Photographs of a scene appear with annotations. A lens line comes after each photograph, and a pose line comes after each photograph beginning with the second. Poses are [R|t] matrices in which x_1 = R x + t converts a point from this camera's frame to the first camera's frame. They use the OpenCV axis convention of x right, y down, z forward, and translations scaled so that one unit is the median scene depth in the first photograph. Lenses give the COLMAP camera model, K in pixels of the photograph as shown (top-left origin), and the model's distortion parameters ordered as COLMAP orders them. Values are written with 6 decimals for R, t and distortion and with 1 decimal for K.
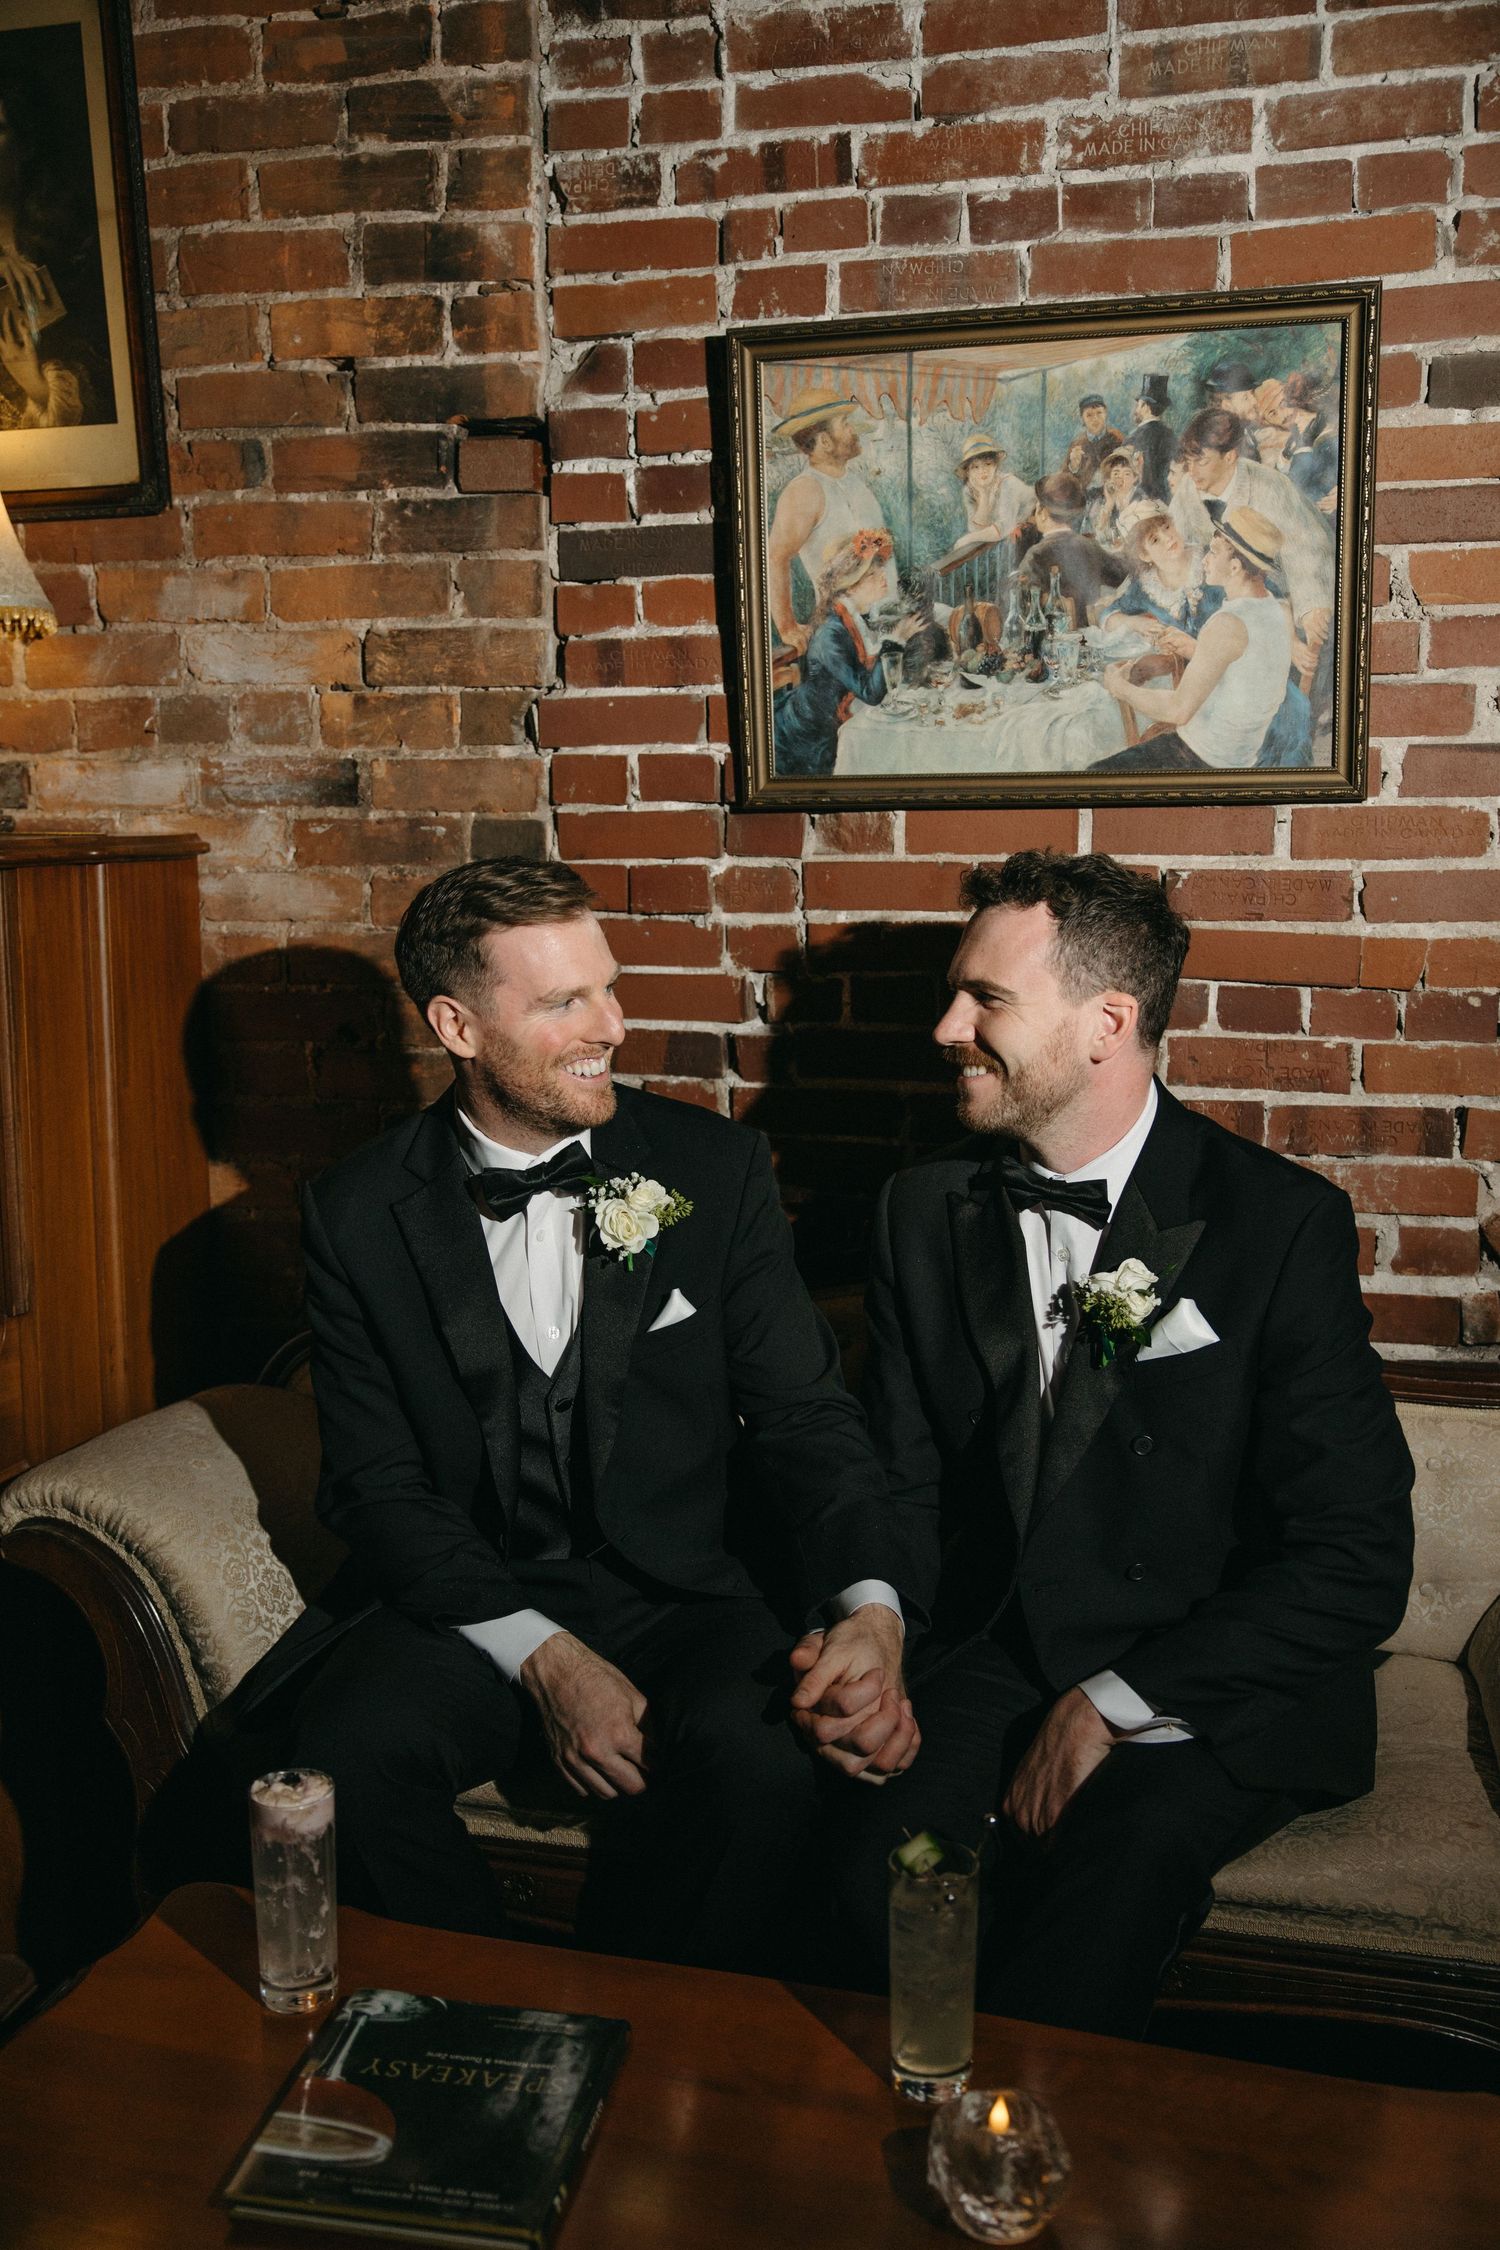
lens RADIAL K [[2102.8, 0, 750.0], [0, 2102.8, 1125.0], [0, 0, 1]] dist [-0.007043, 0.011070]
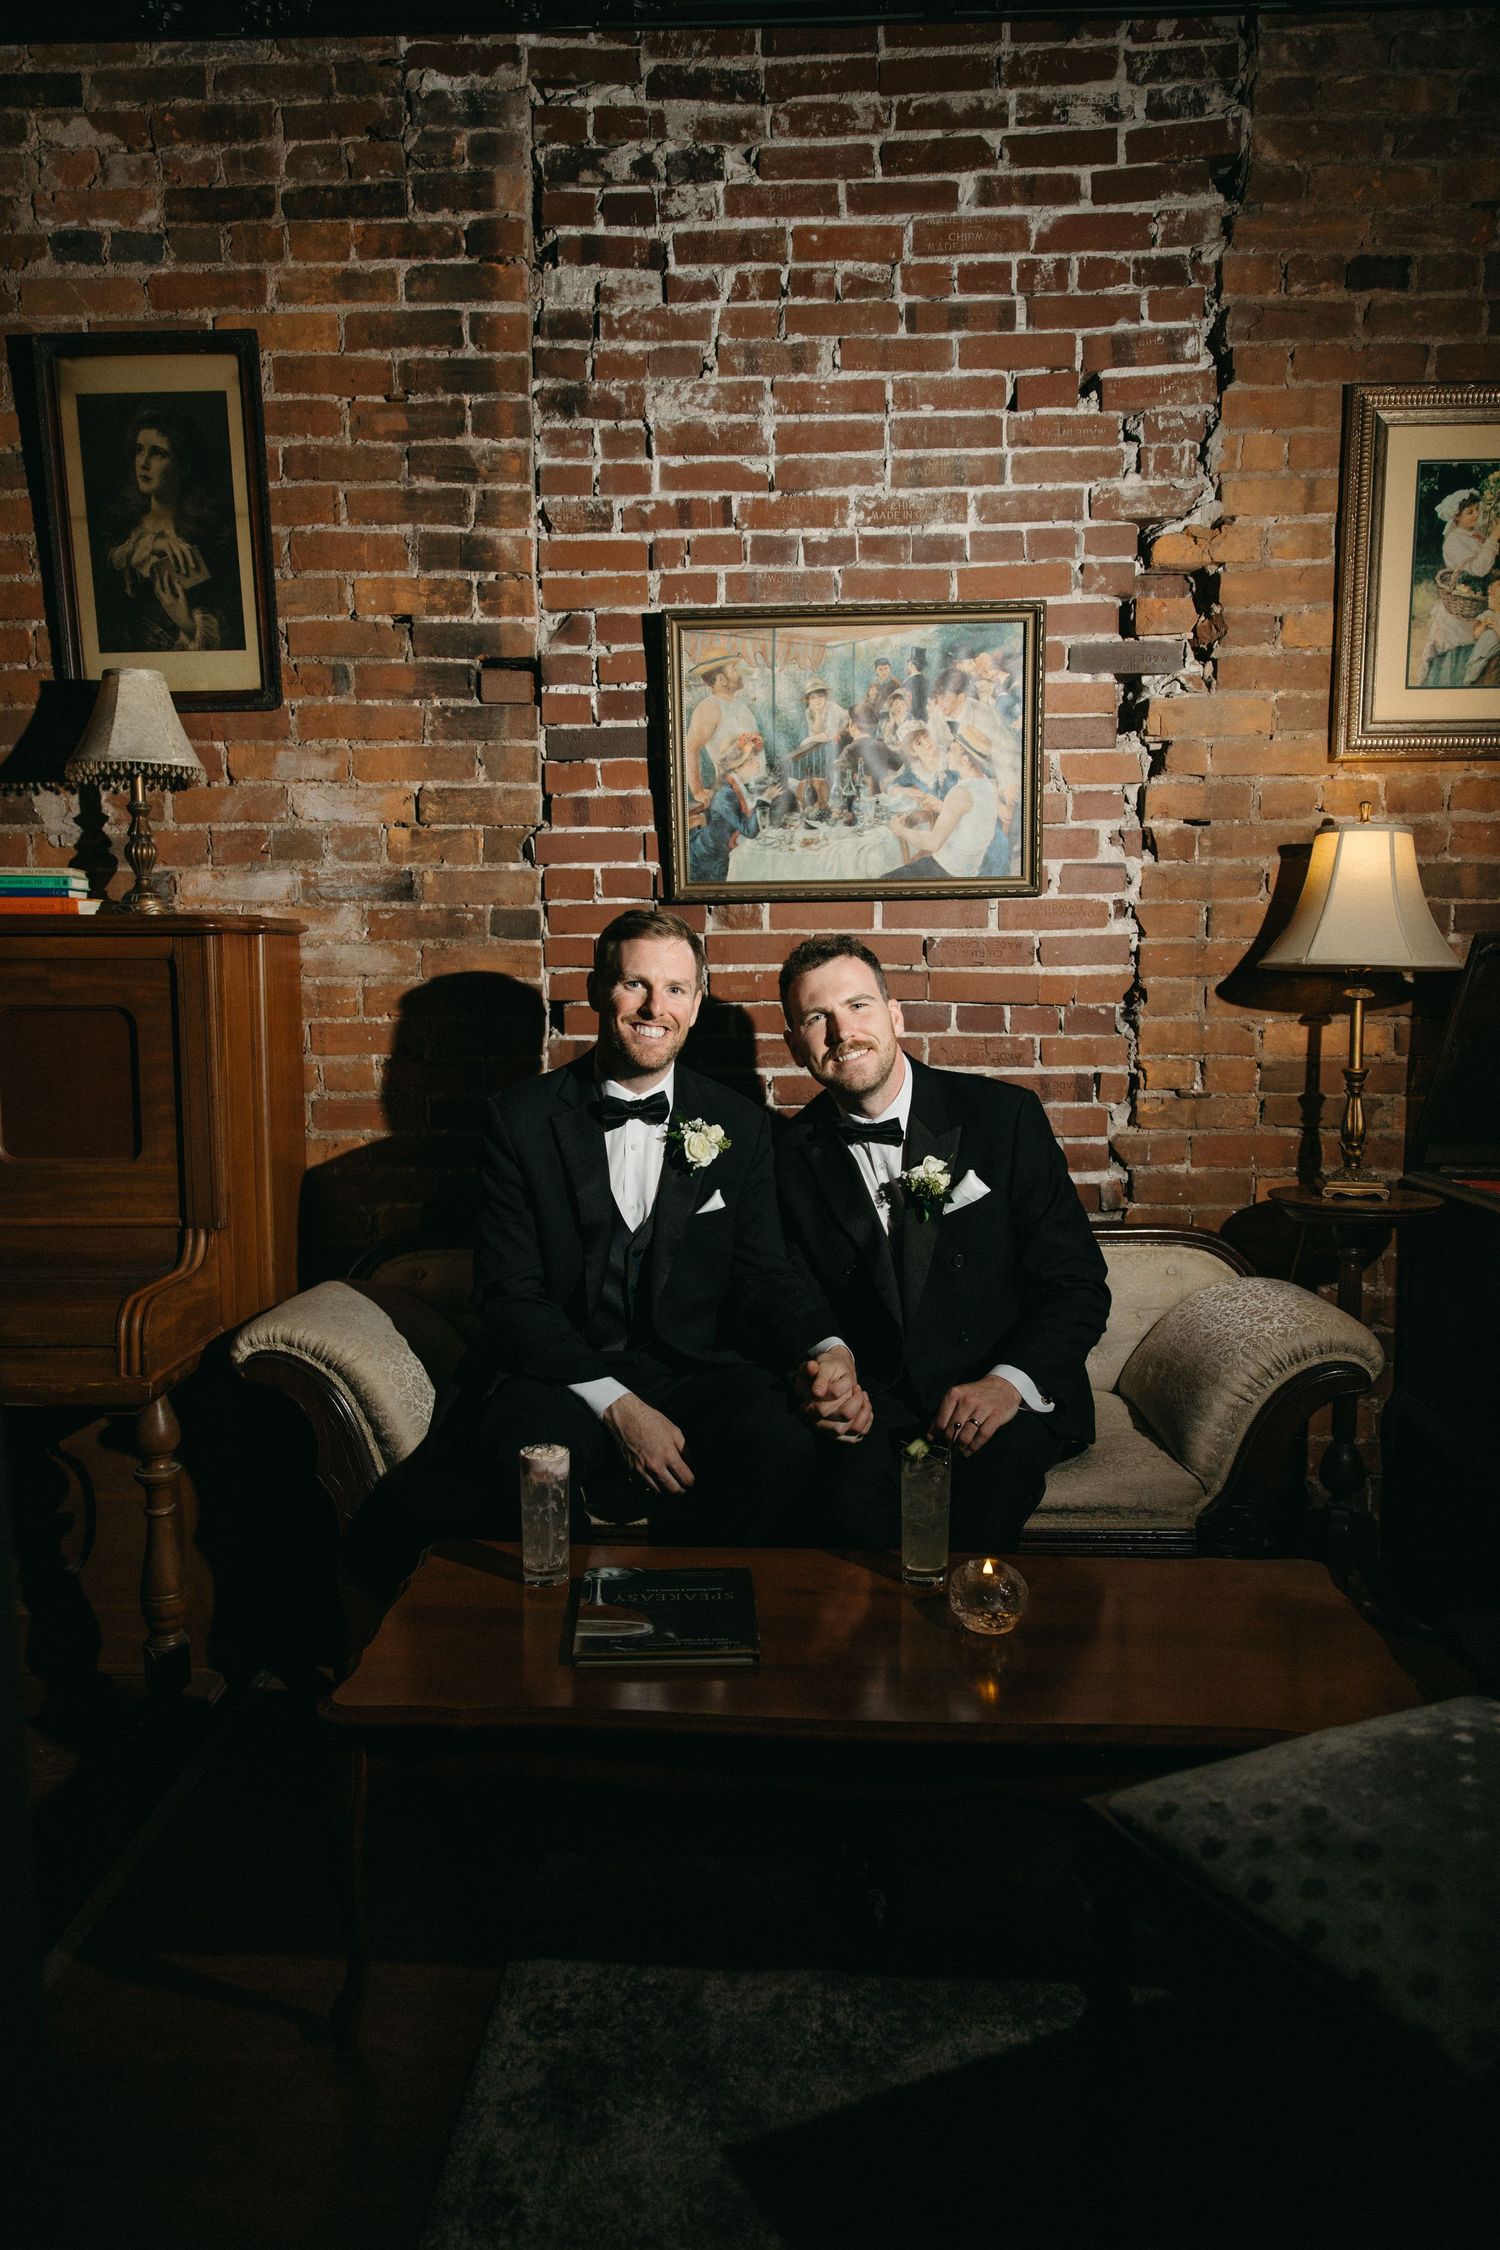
lens RADIAL K [[1557.8, 0, 750.0], [0, 1557.8, 1125.0], [0, 0, 1]] dist [0.010503, 0.000011]
pose [[0.974646, -0.026308, 0.222199, -0.222014], [0.035738, 0.998618, -0.038527, 0.072362], [-0.220878, 0.045491, 0.974240, -0.182735]]
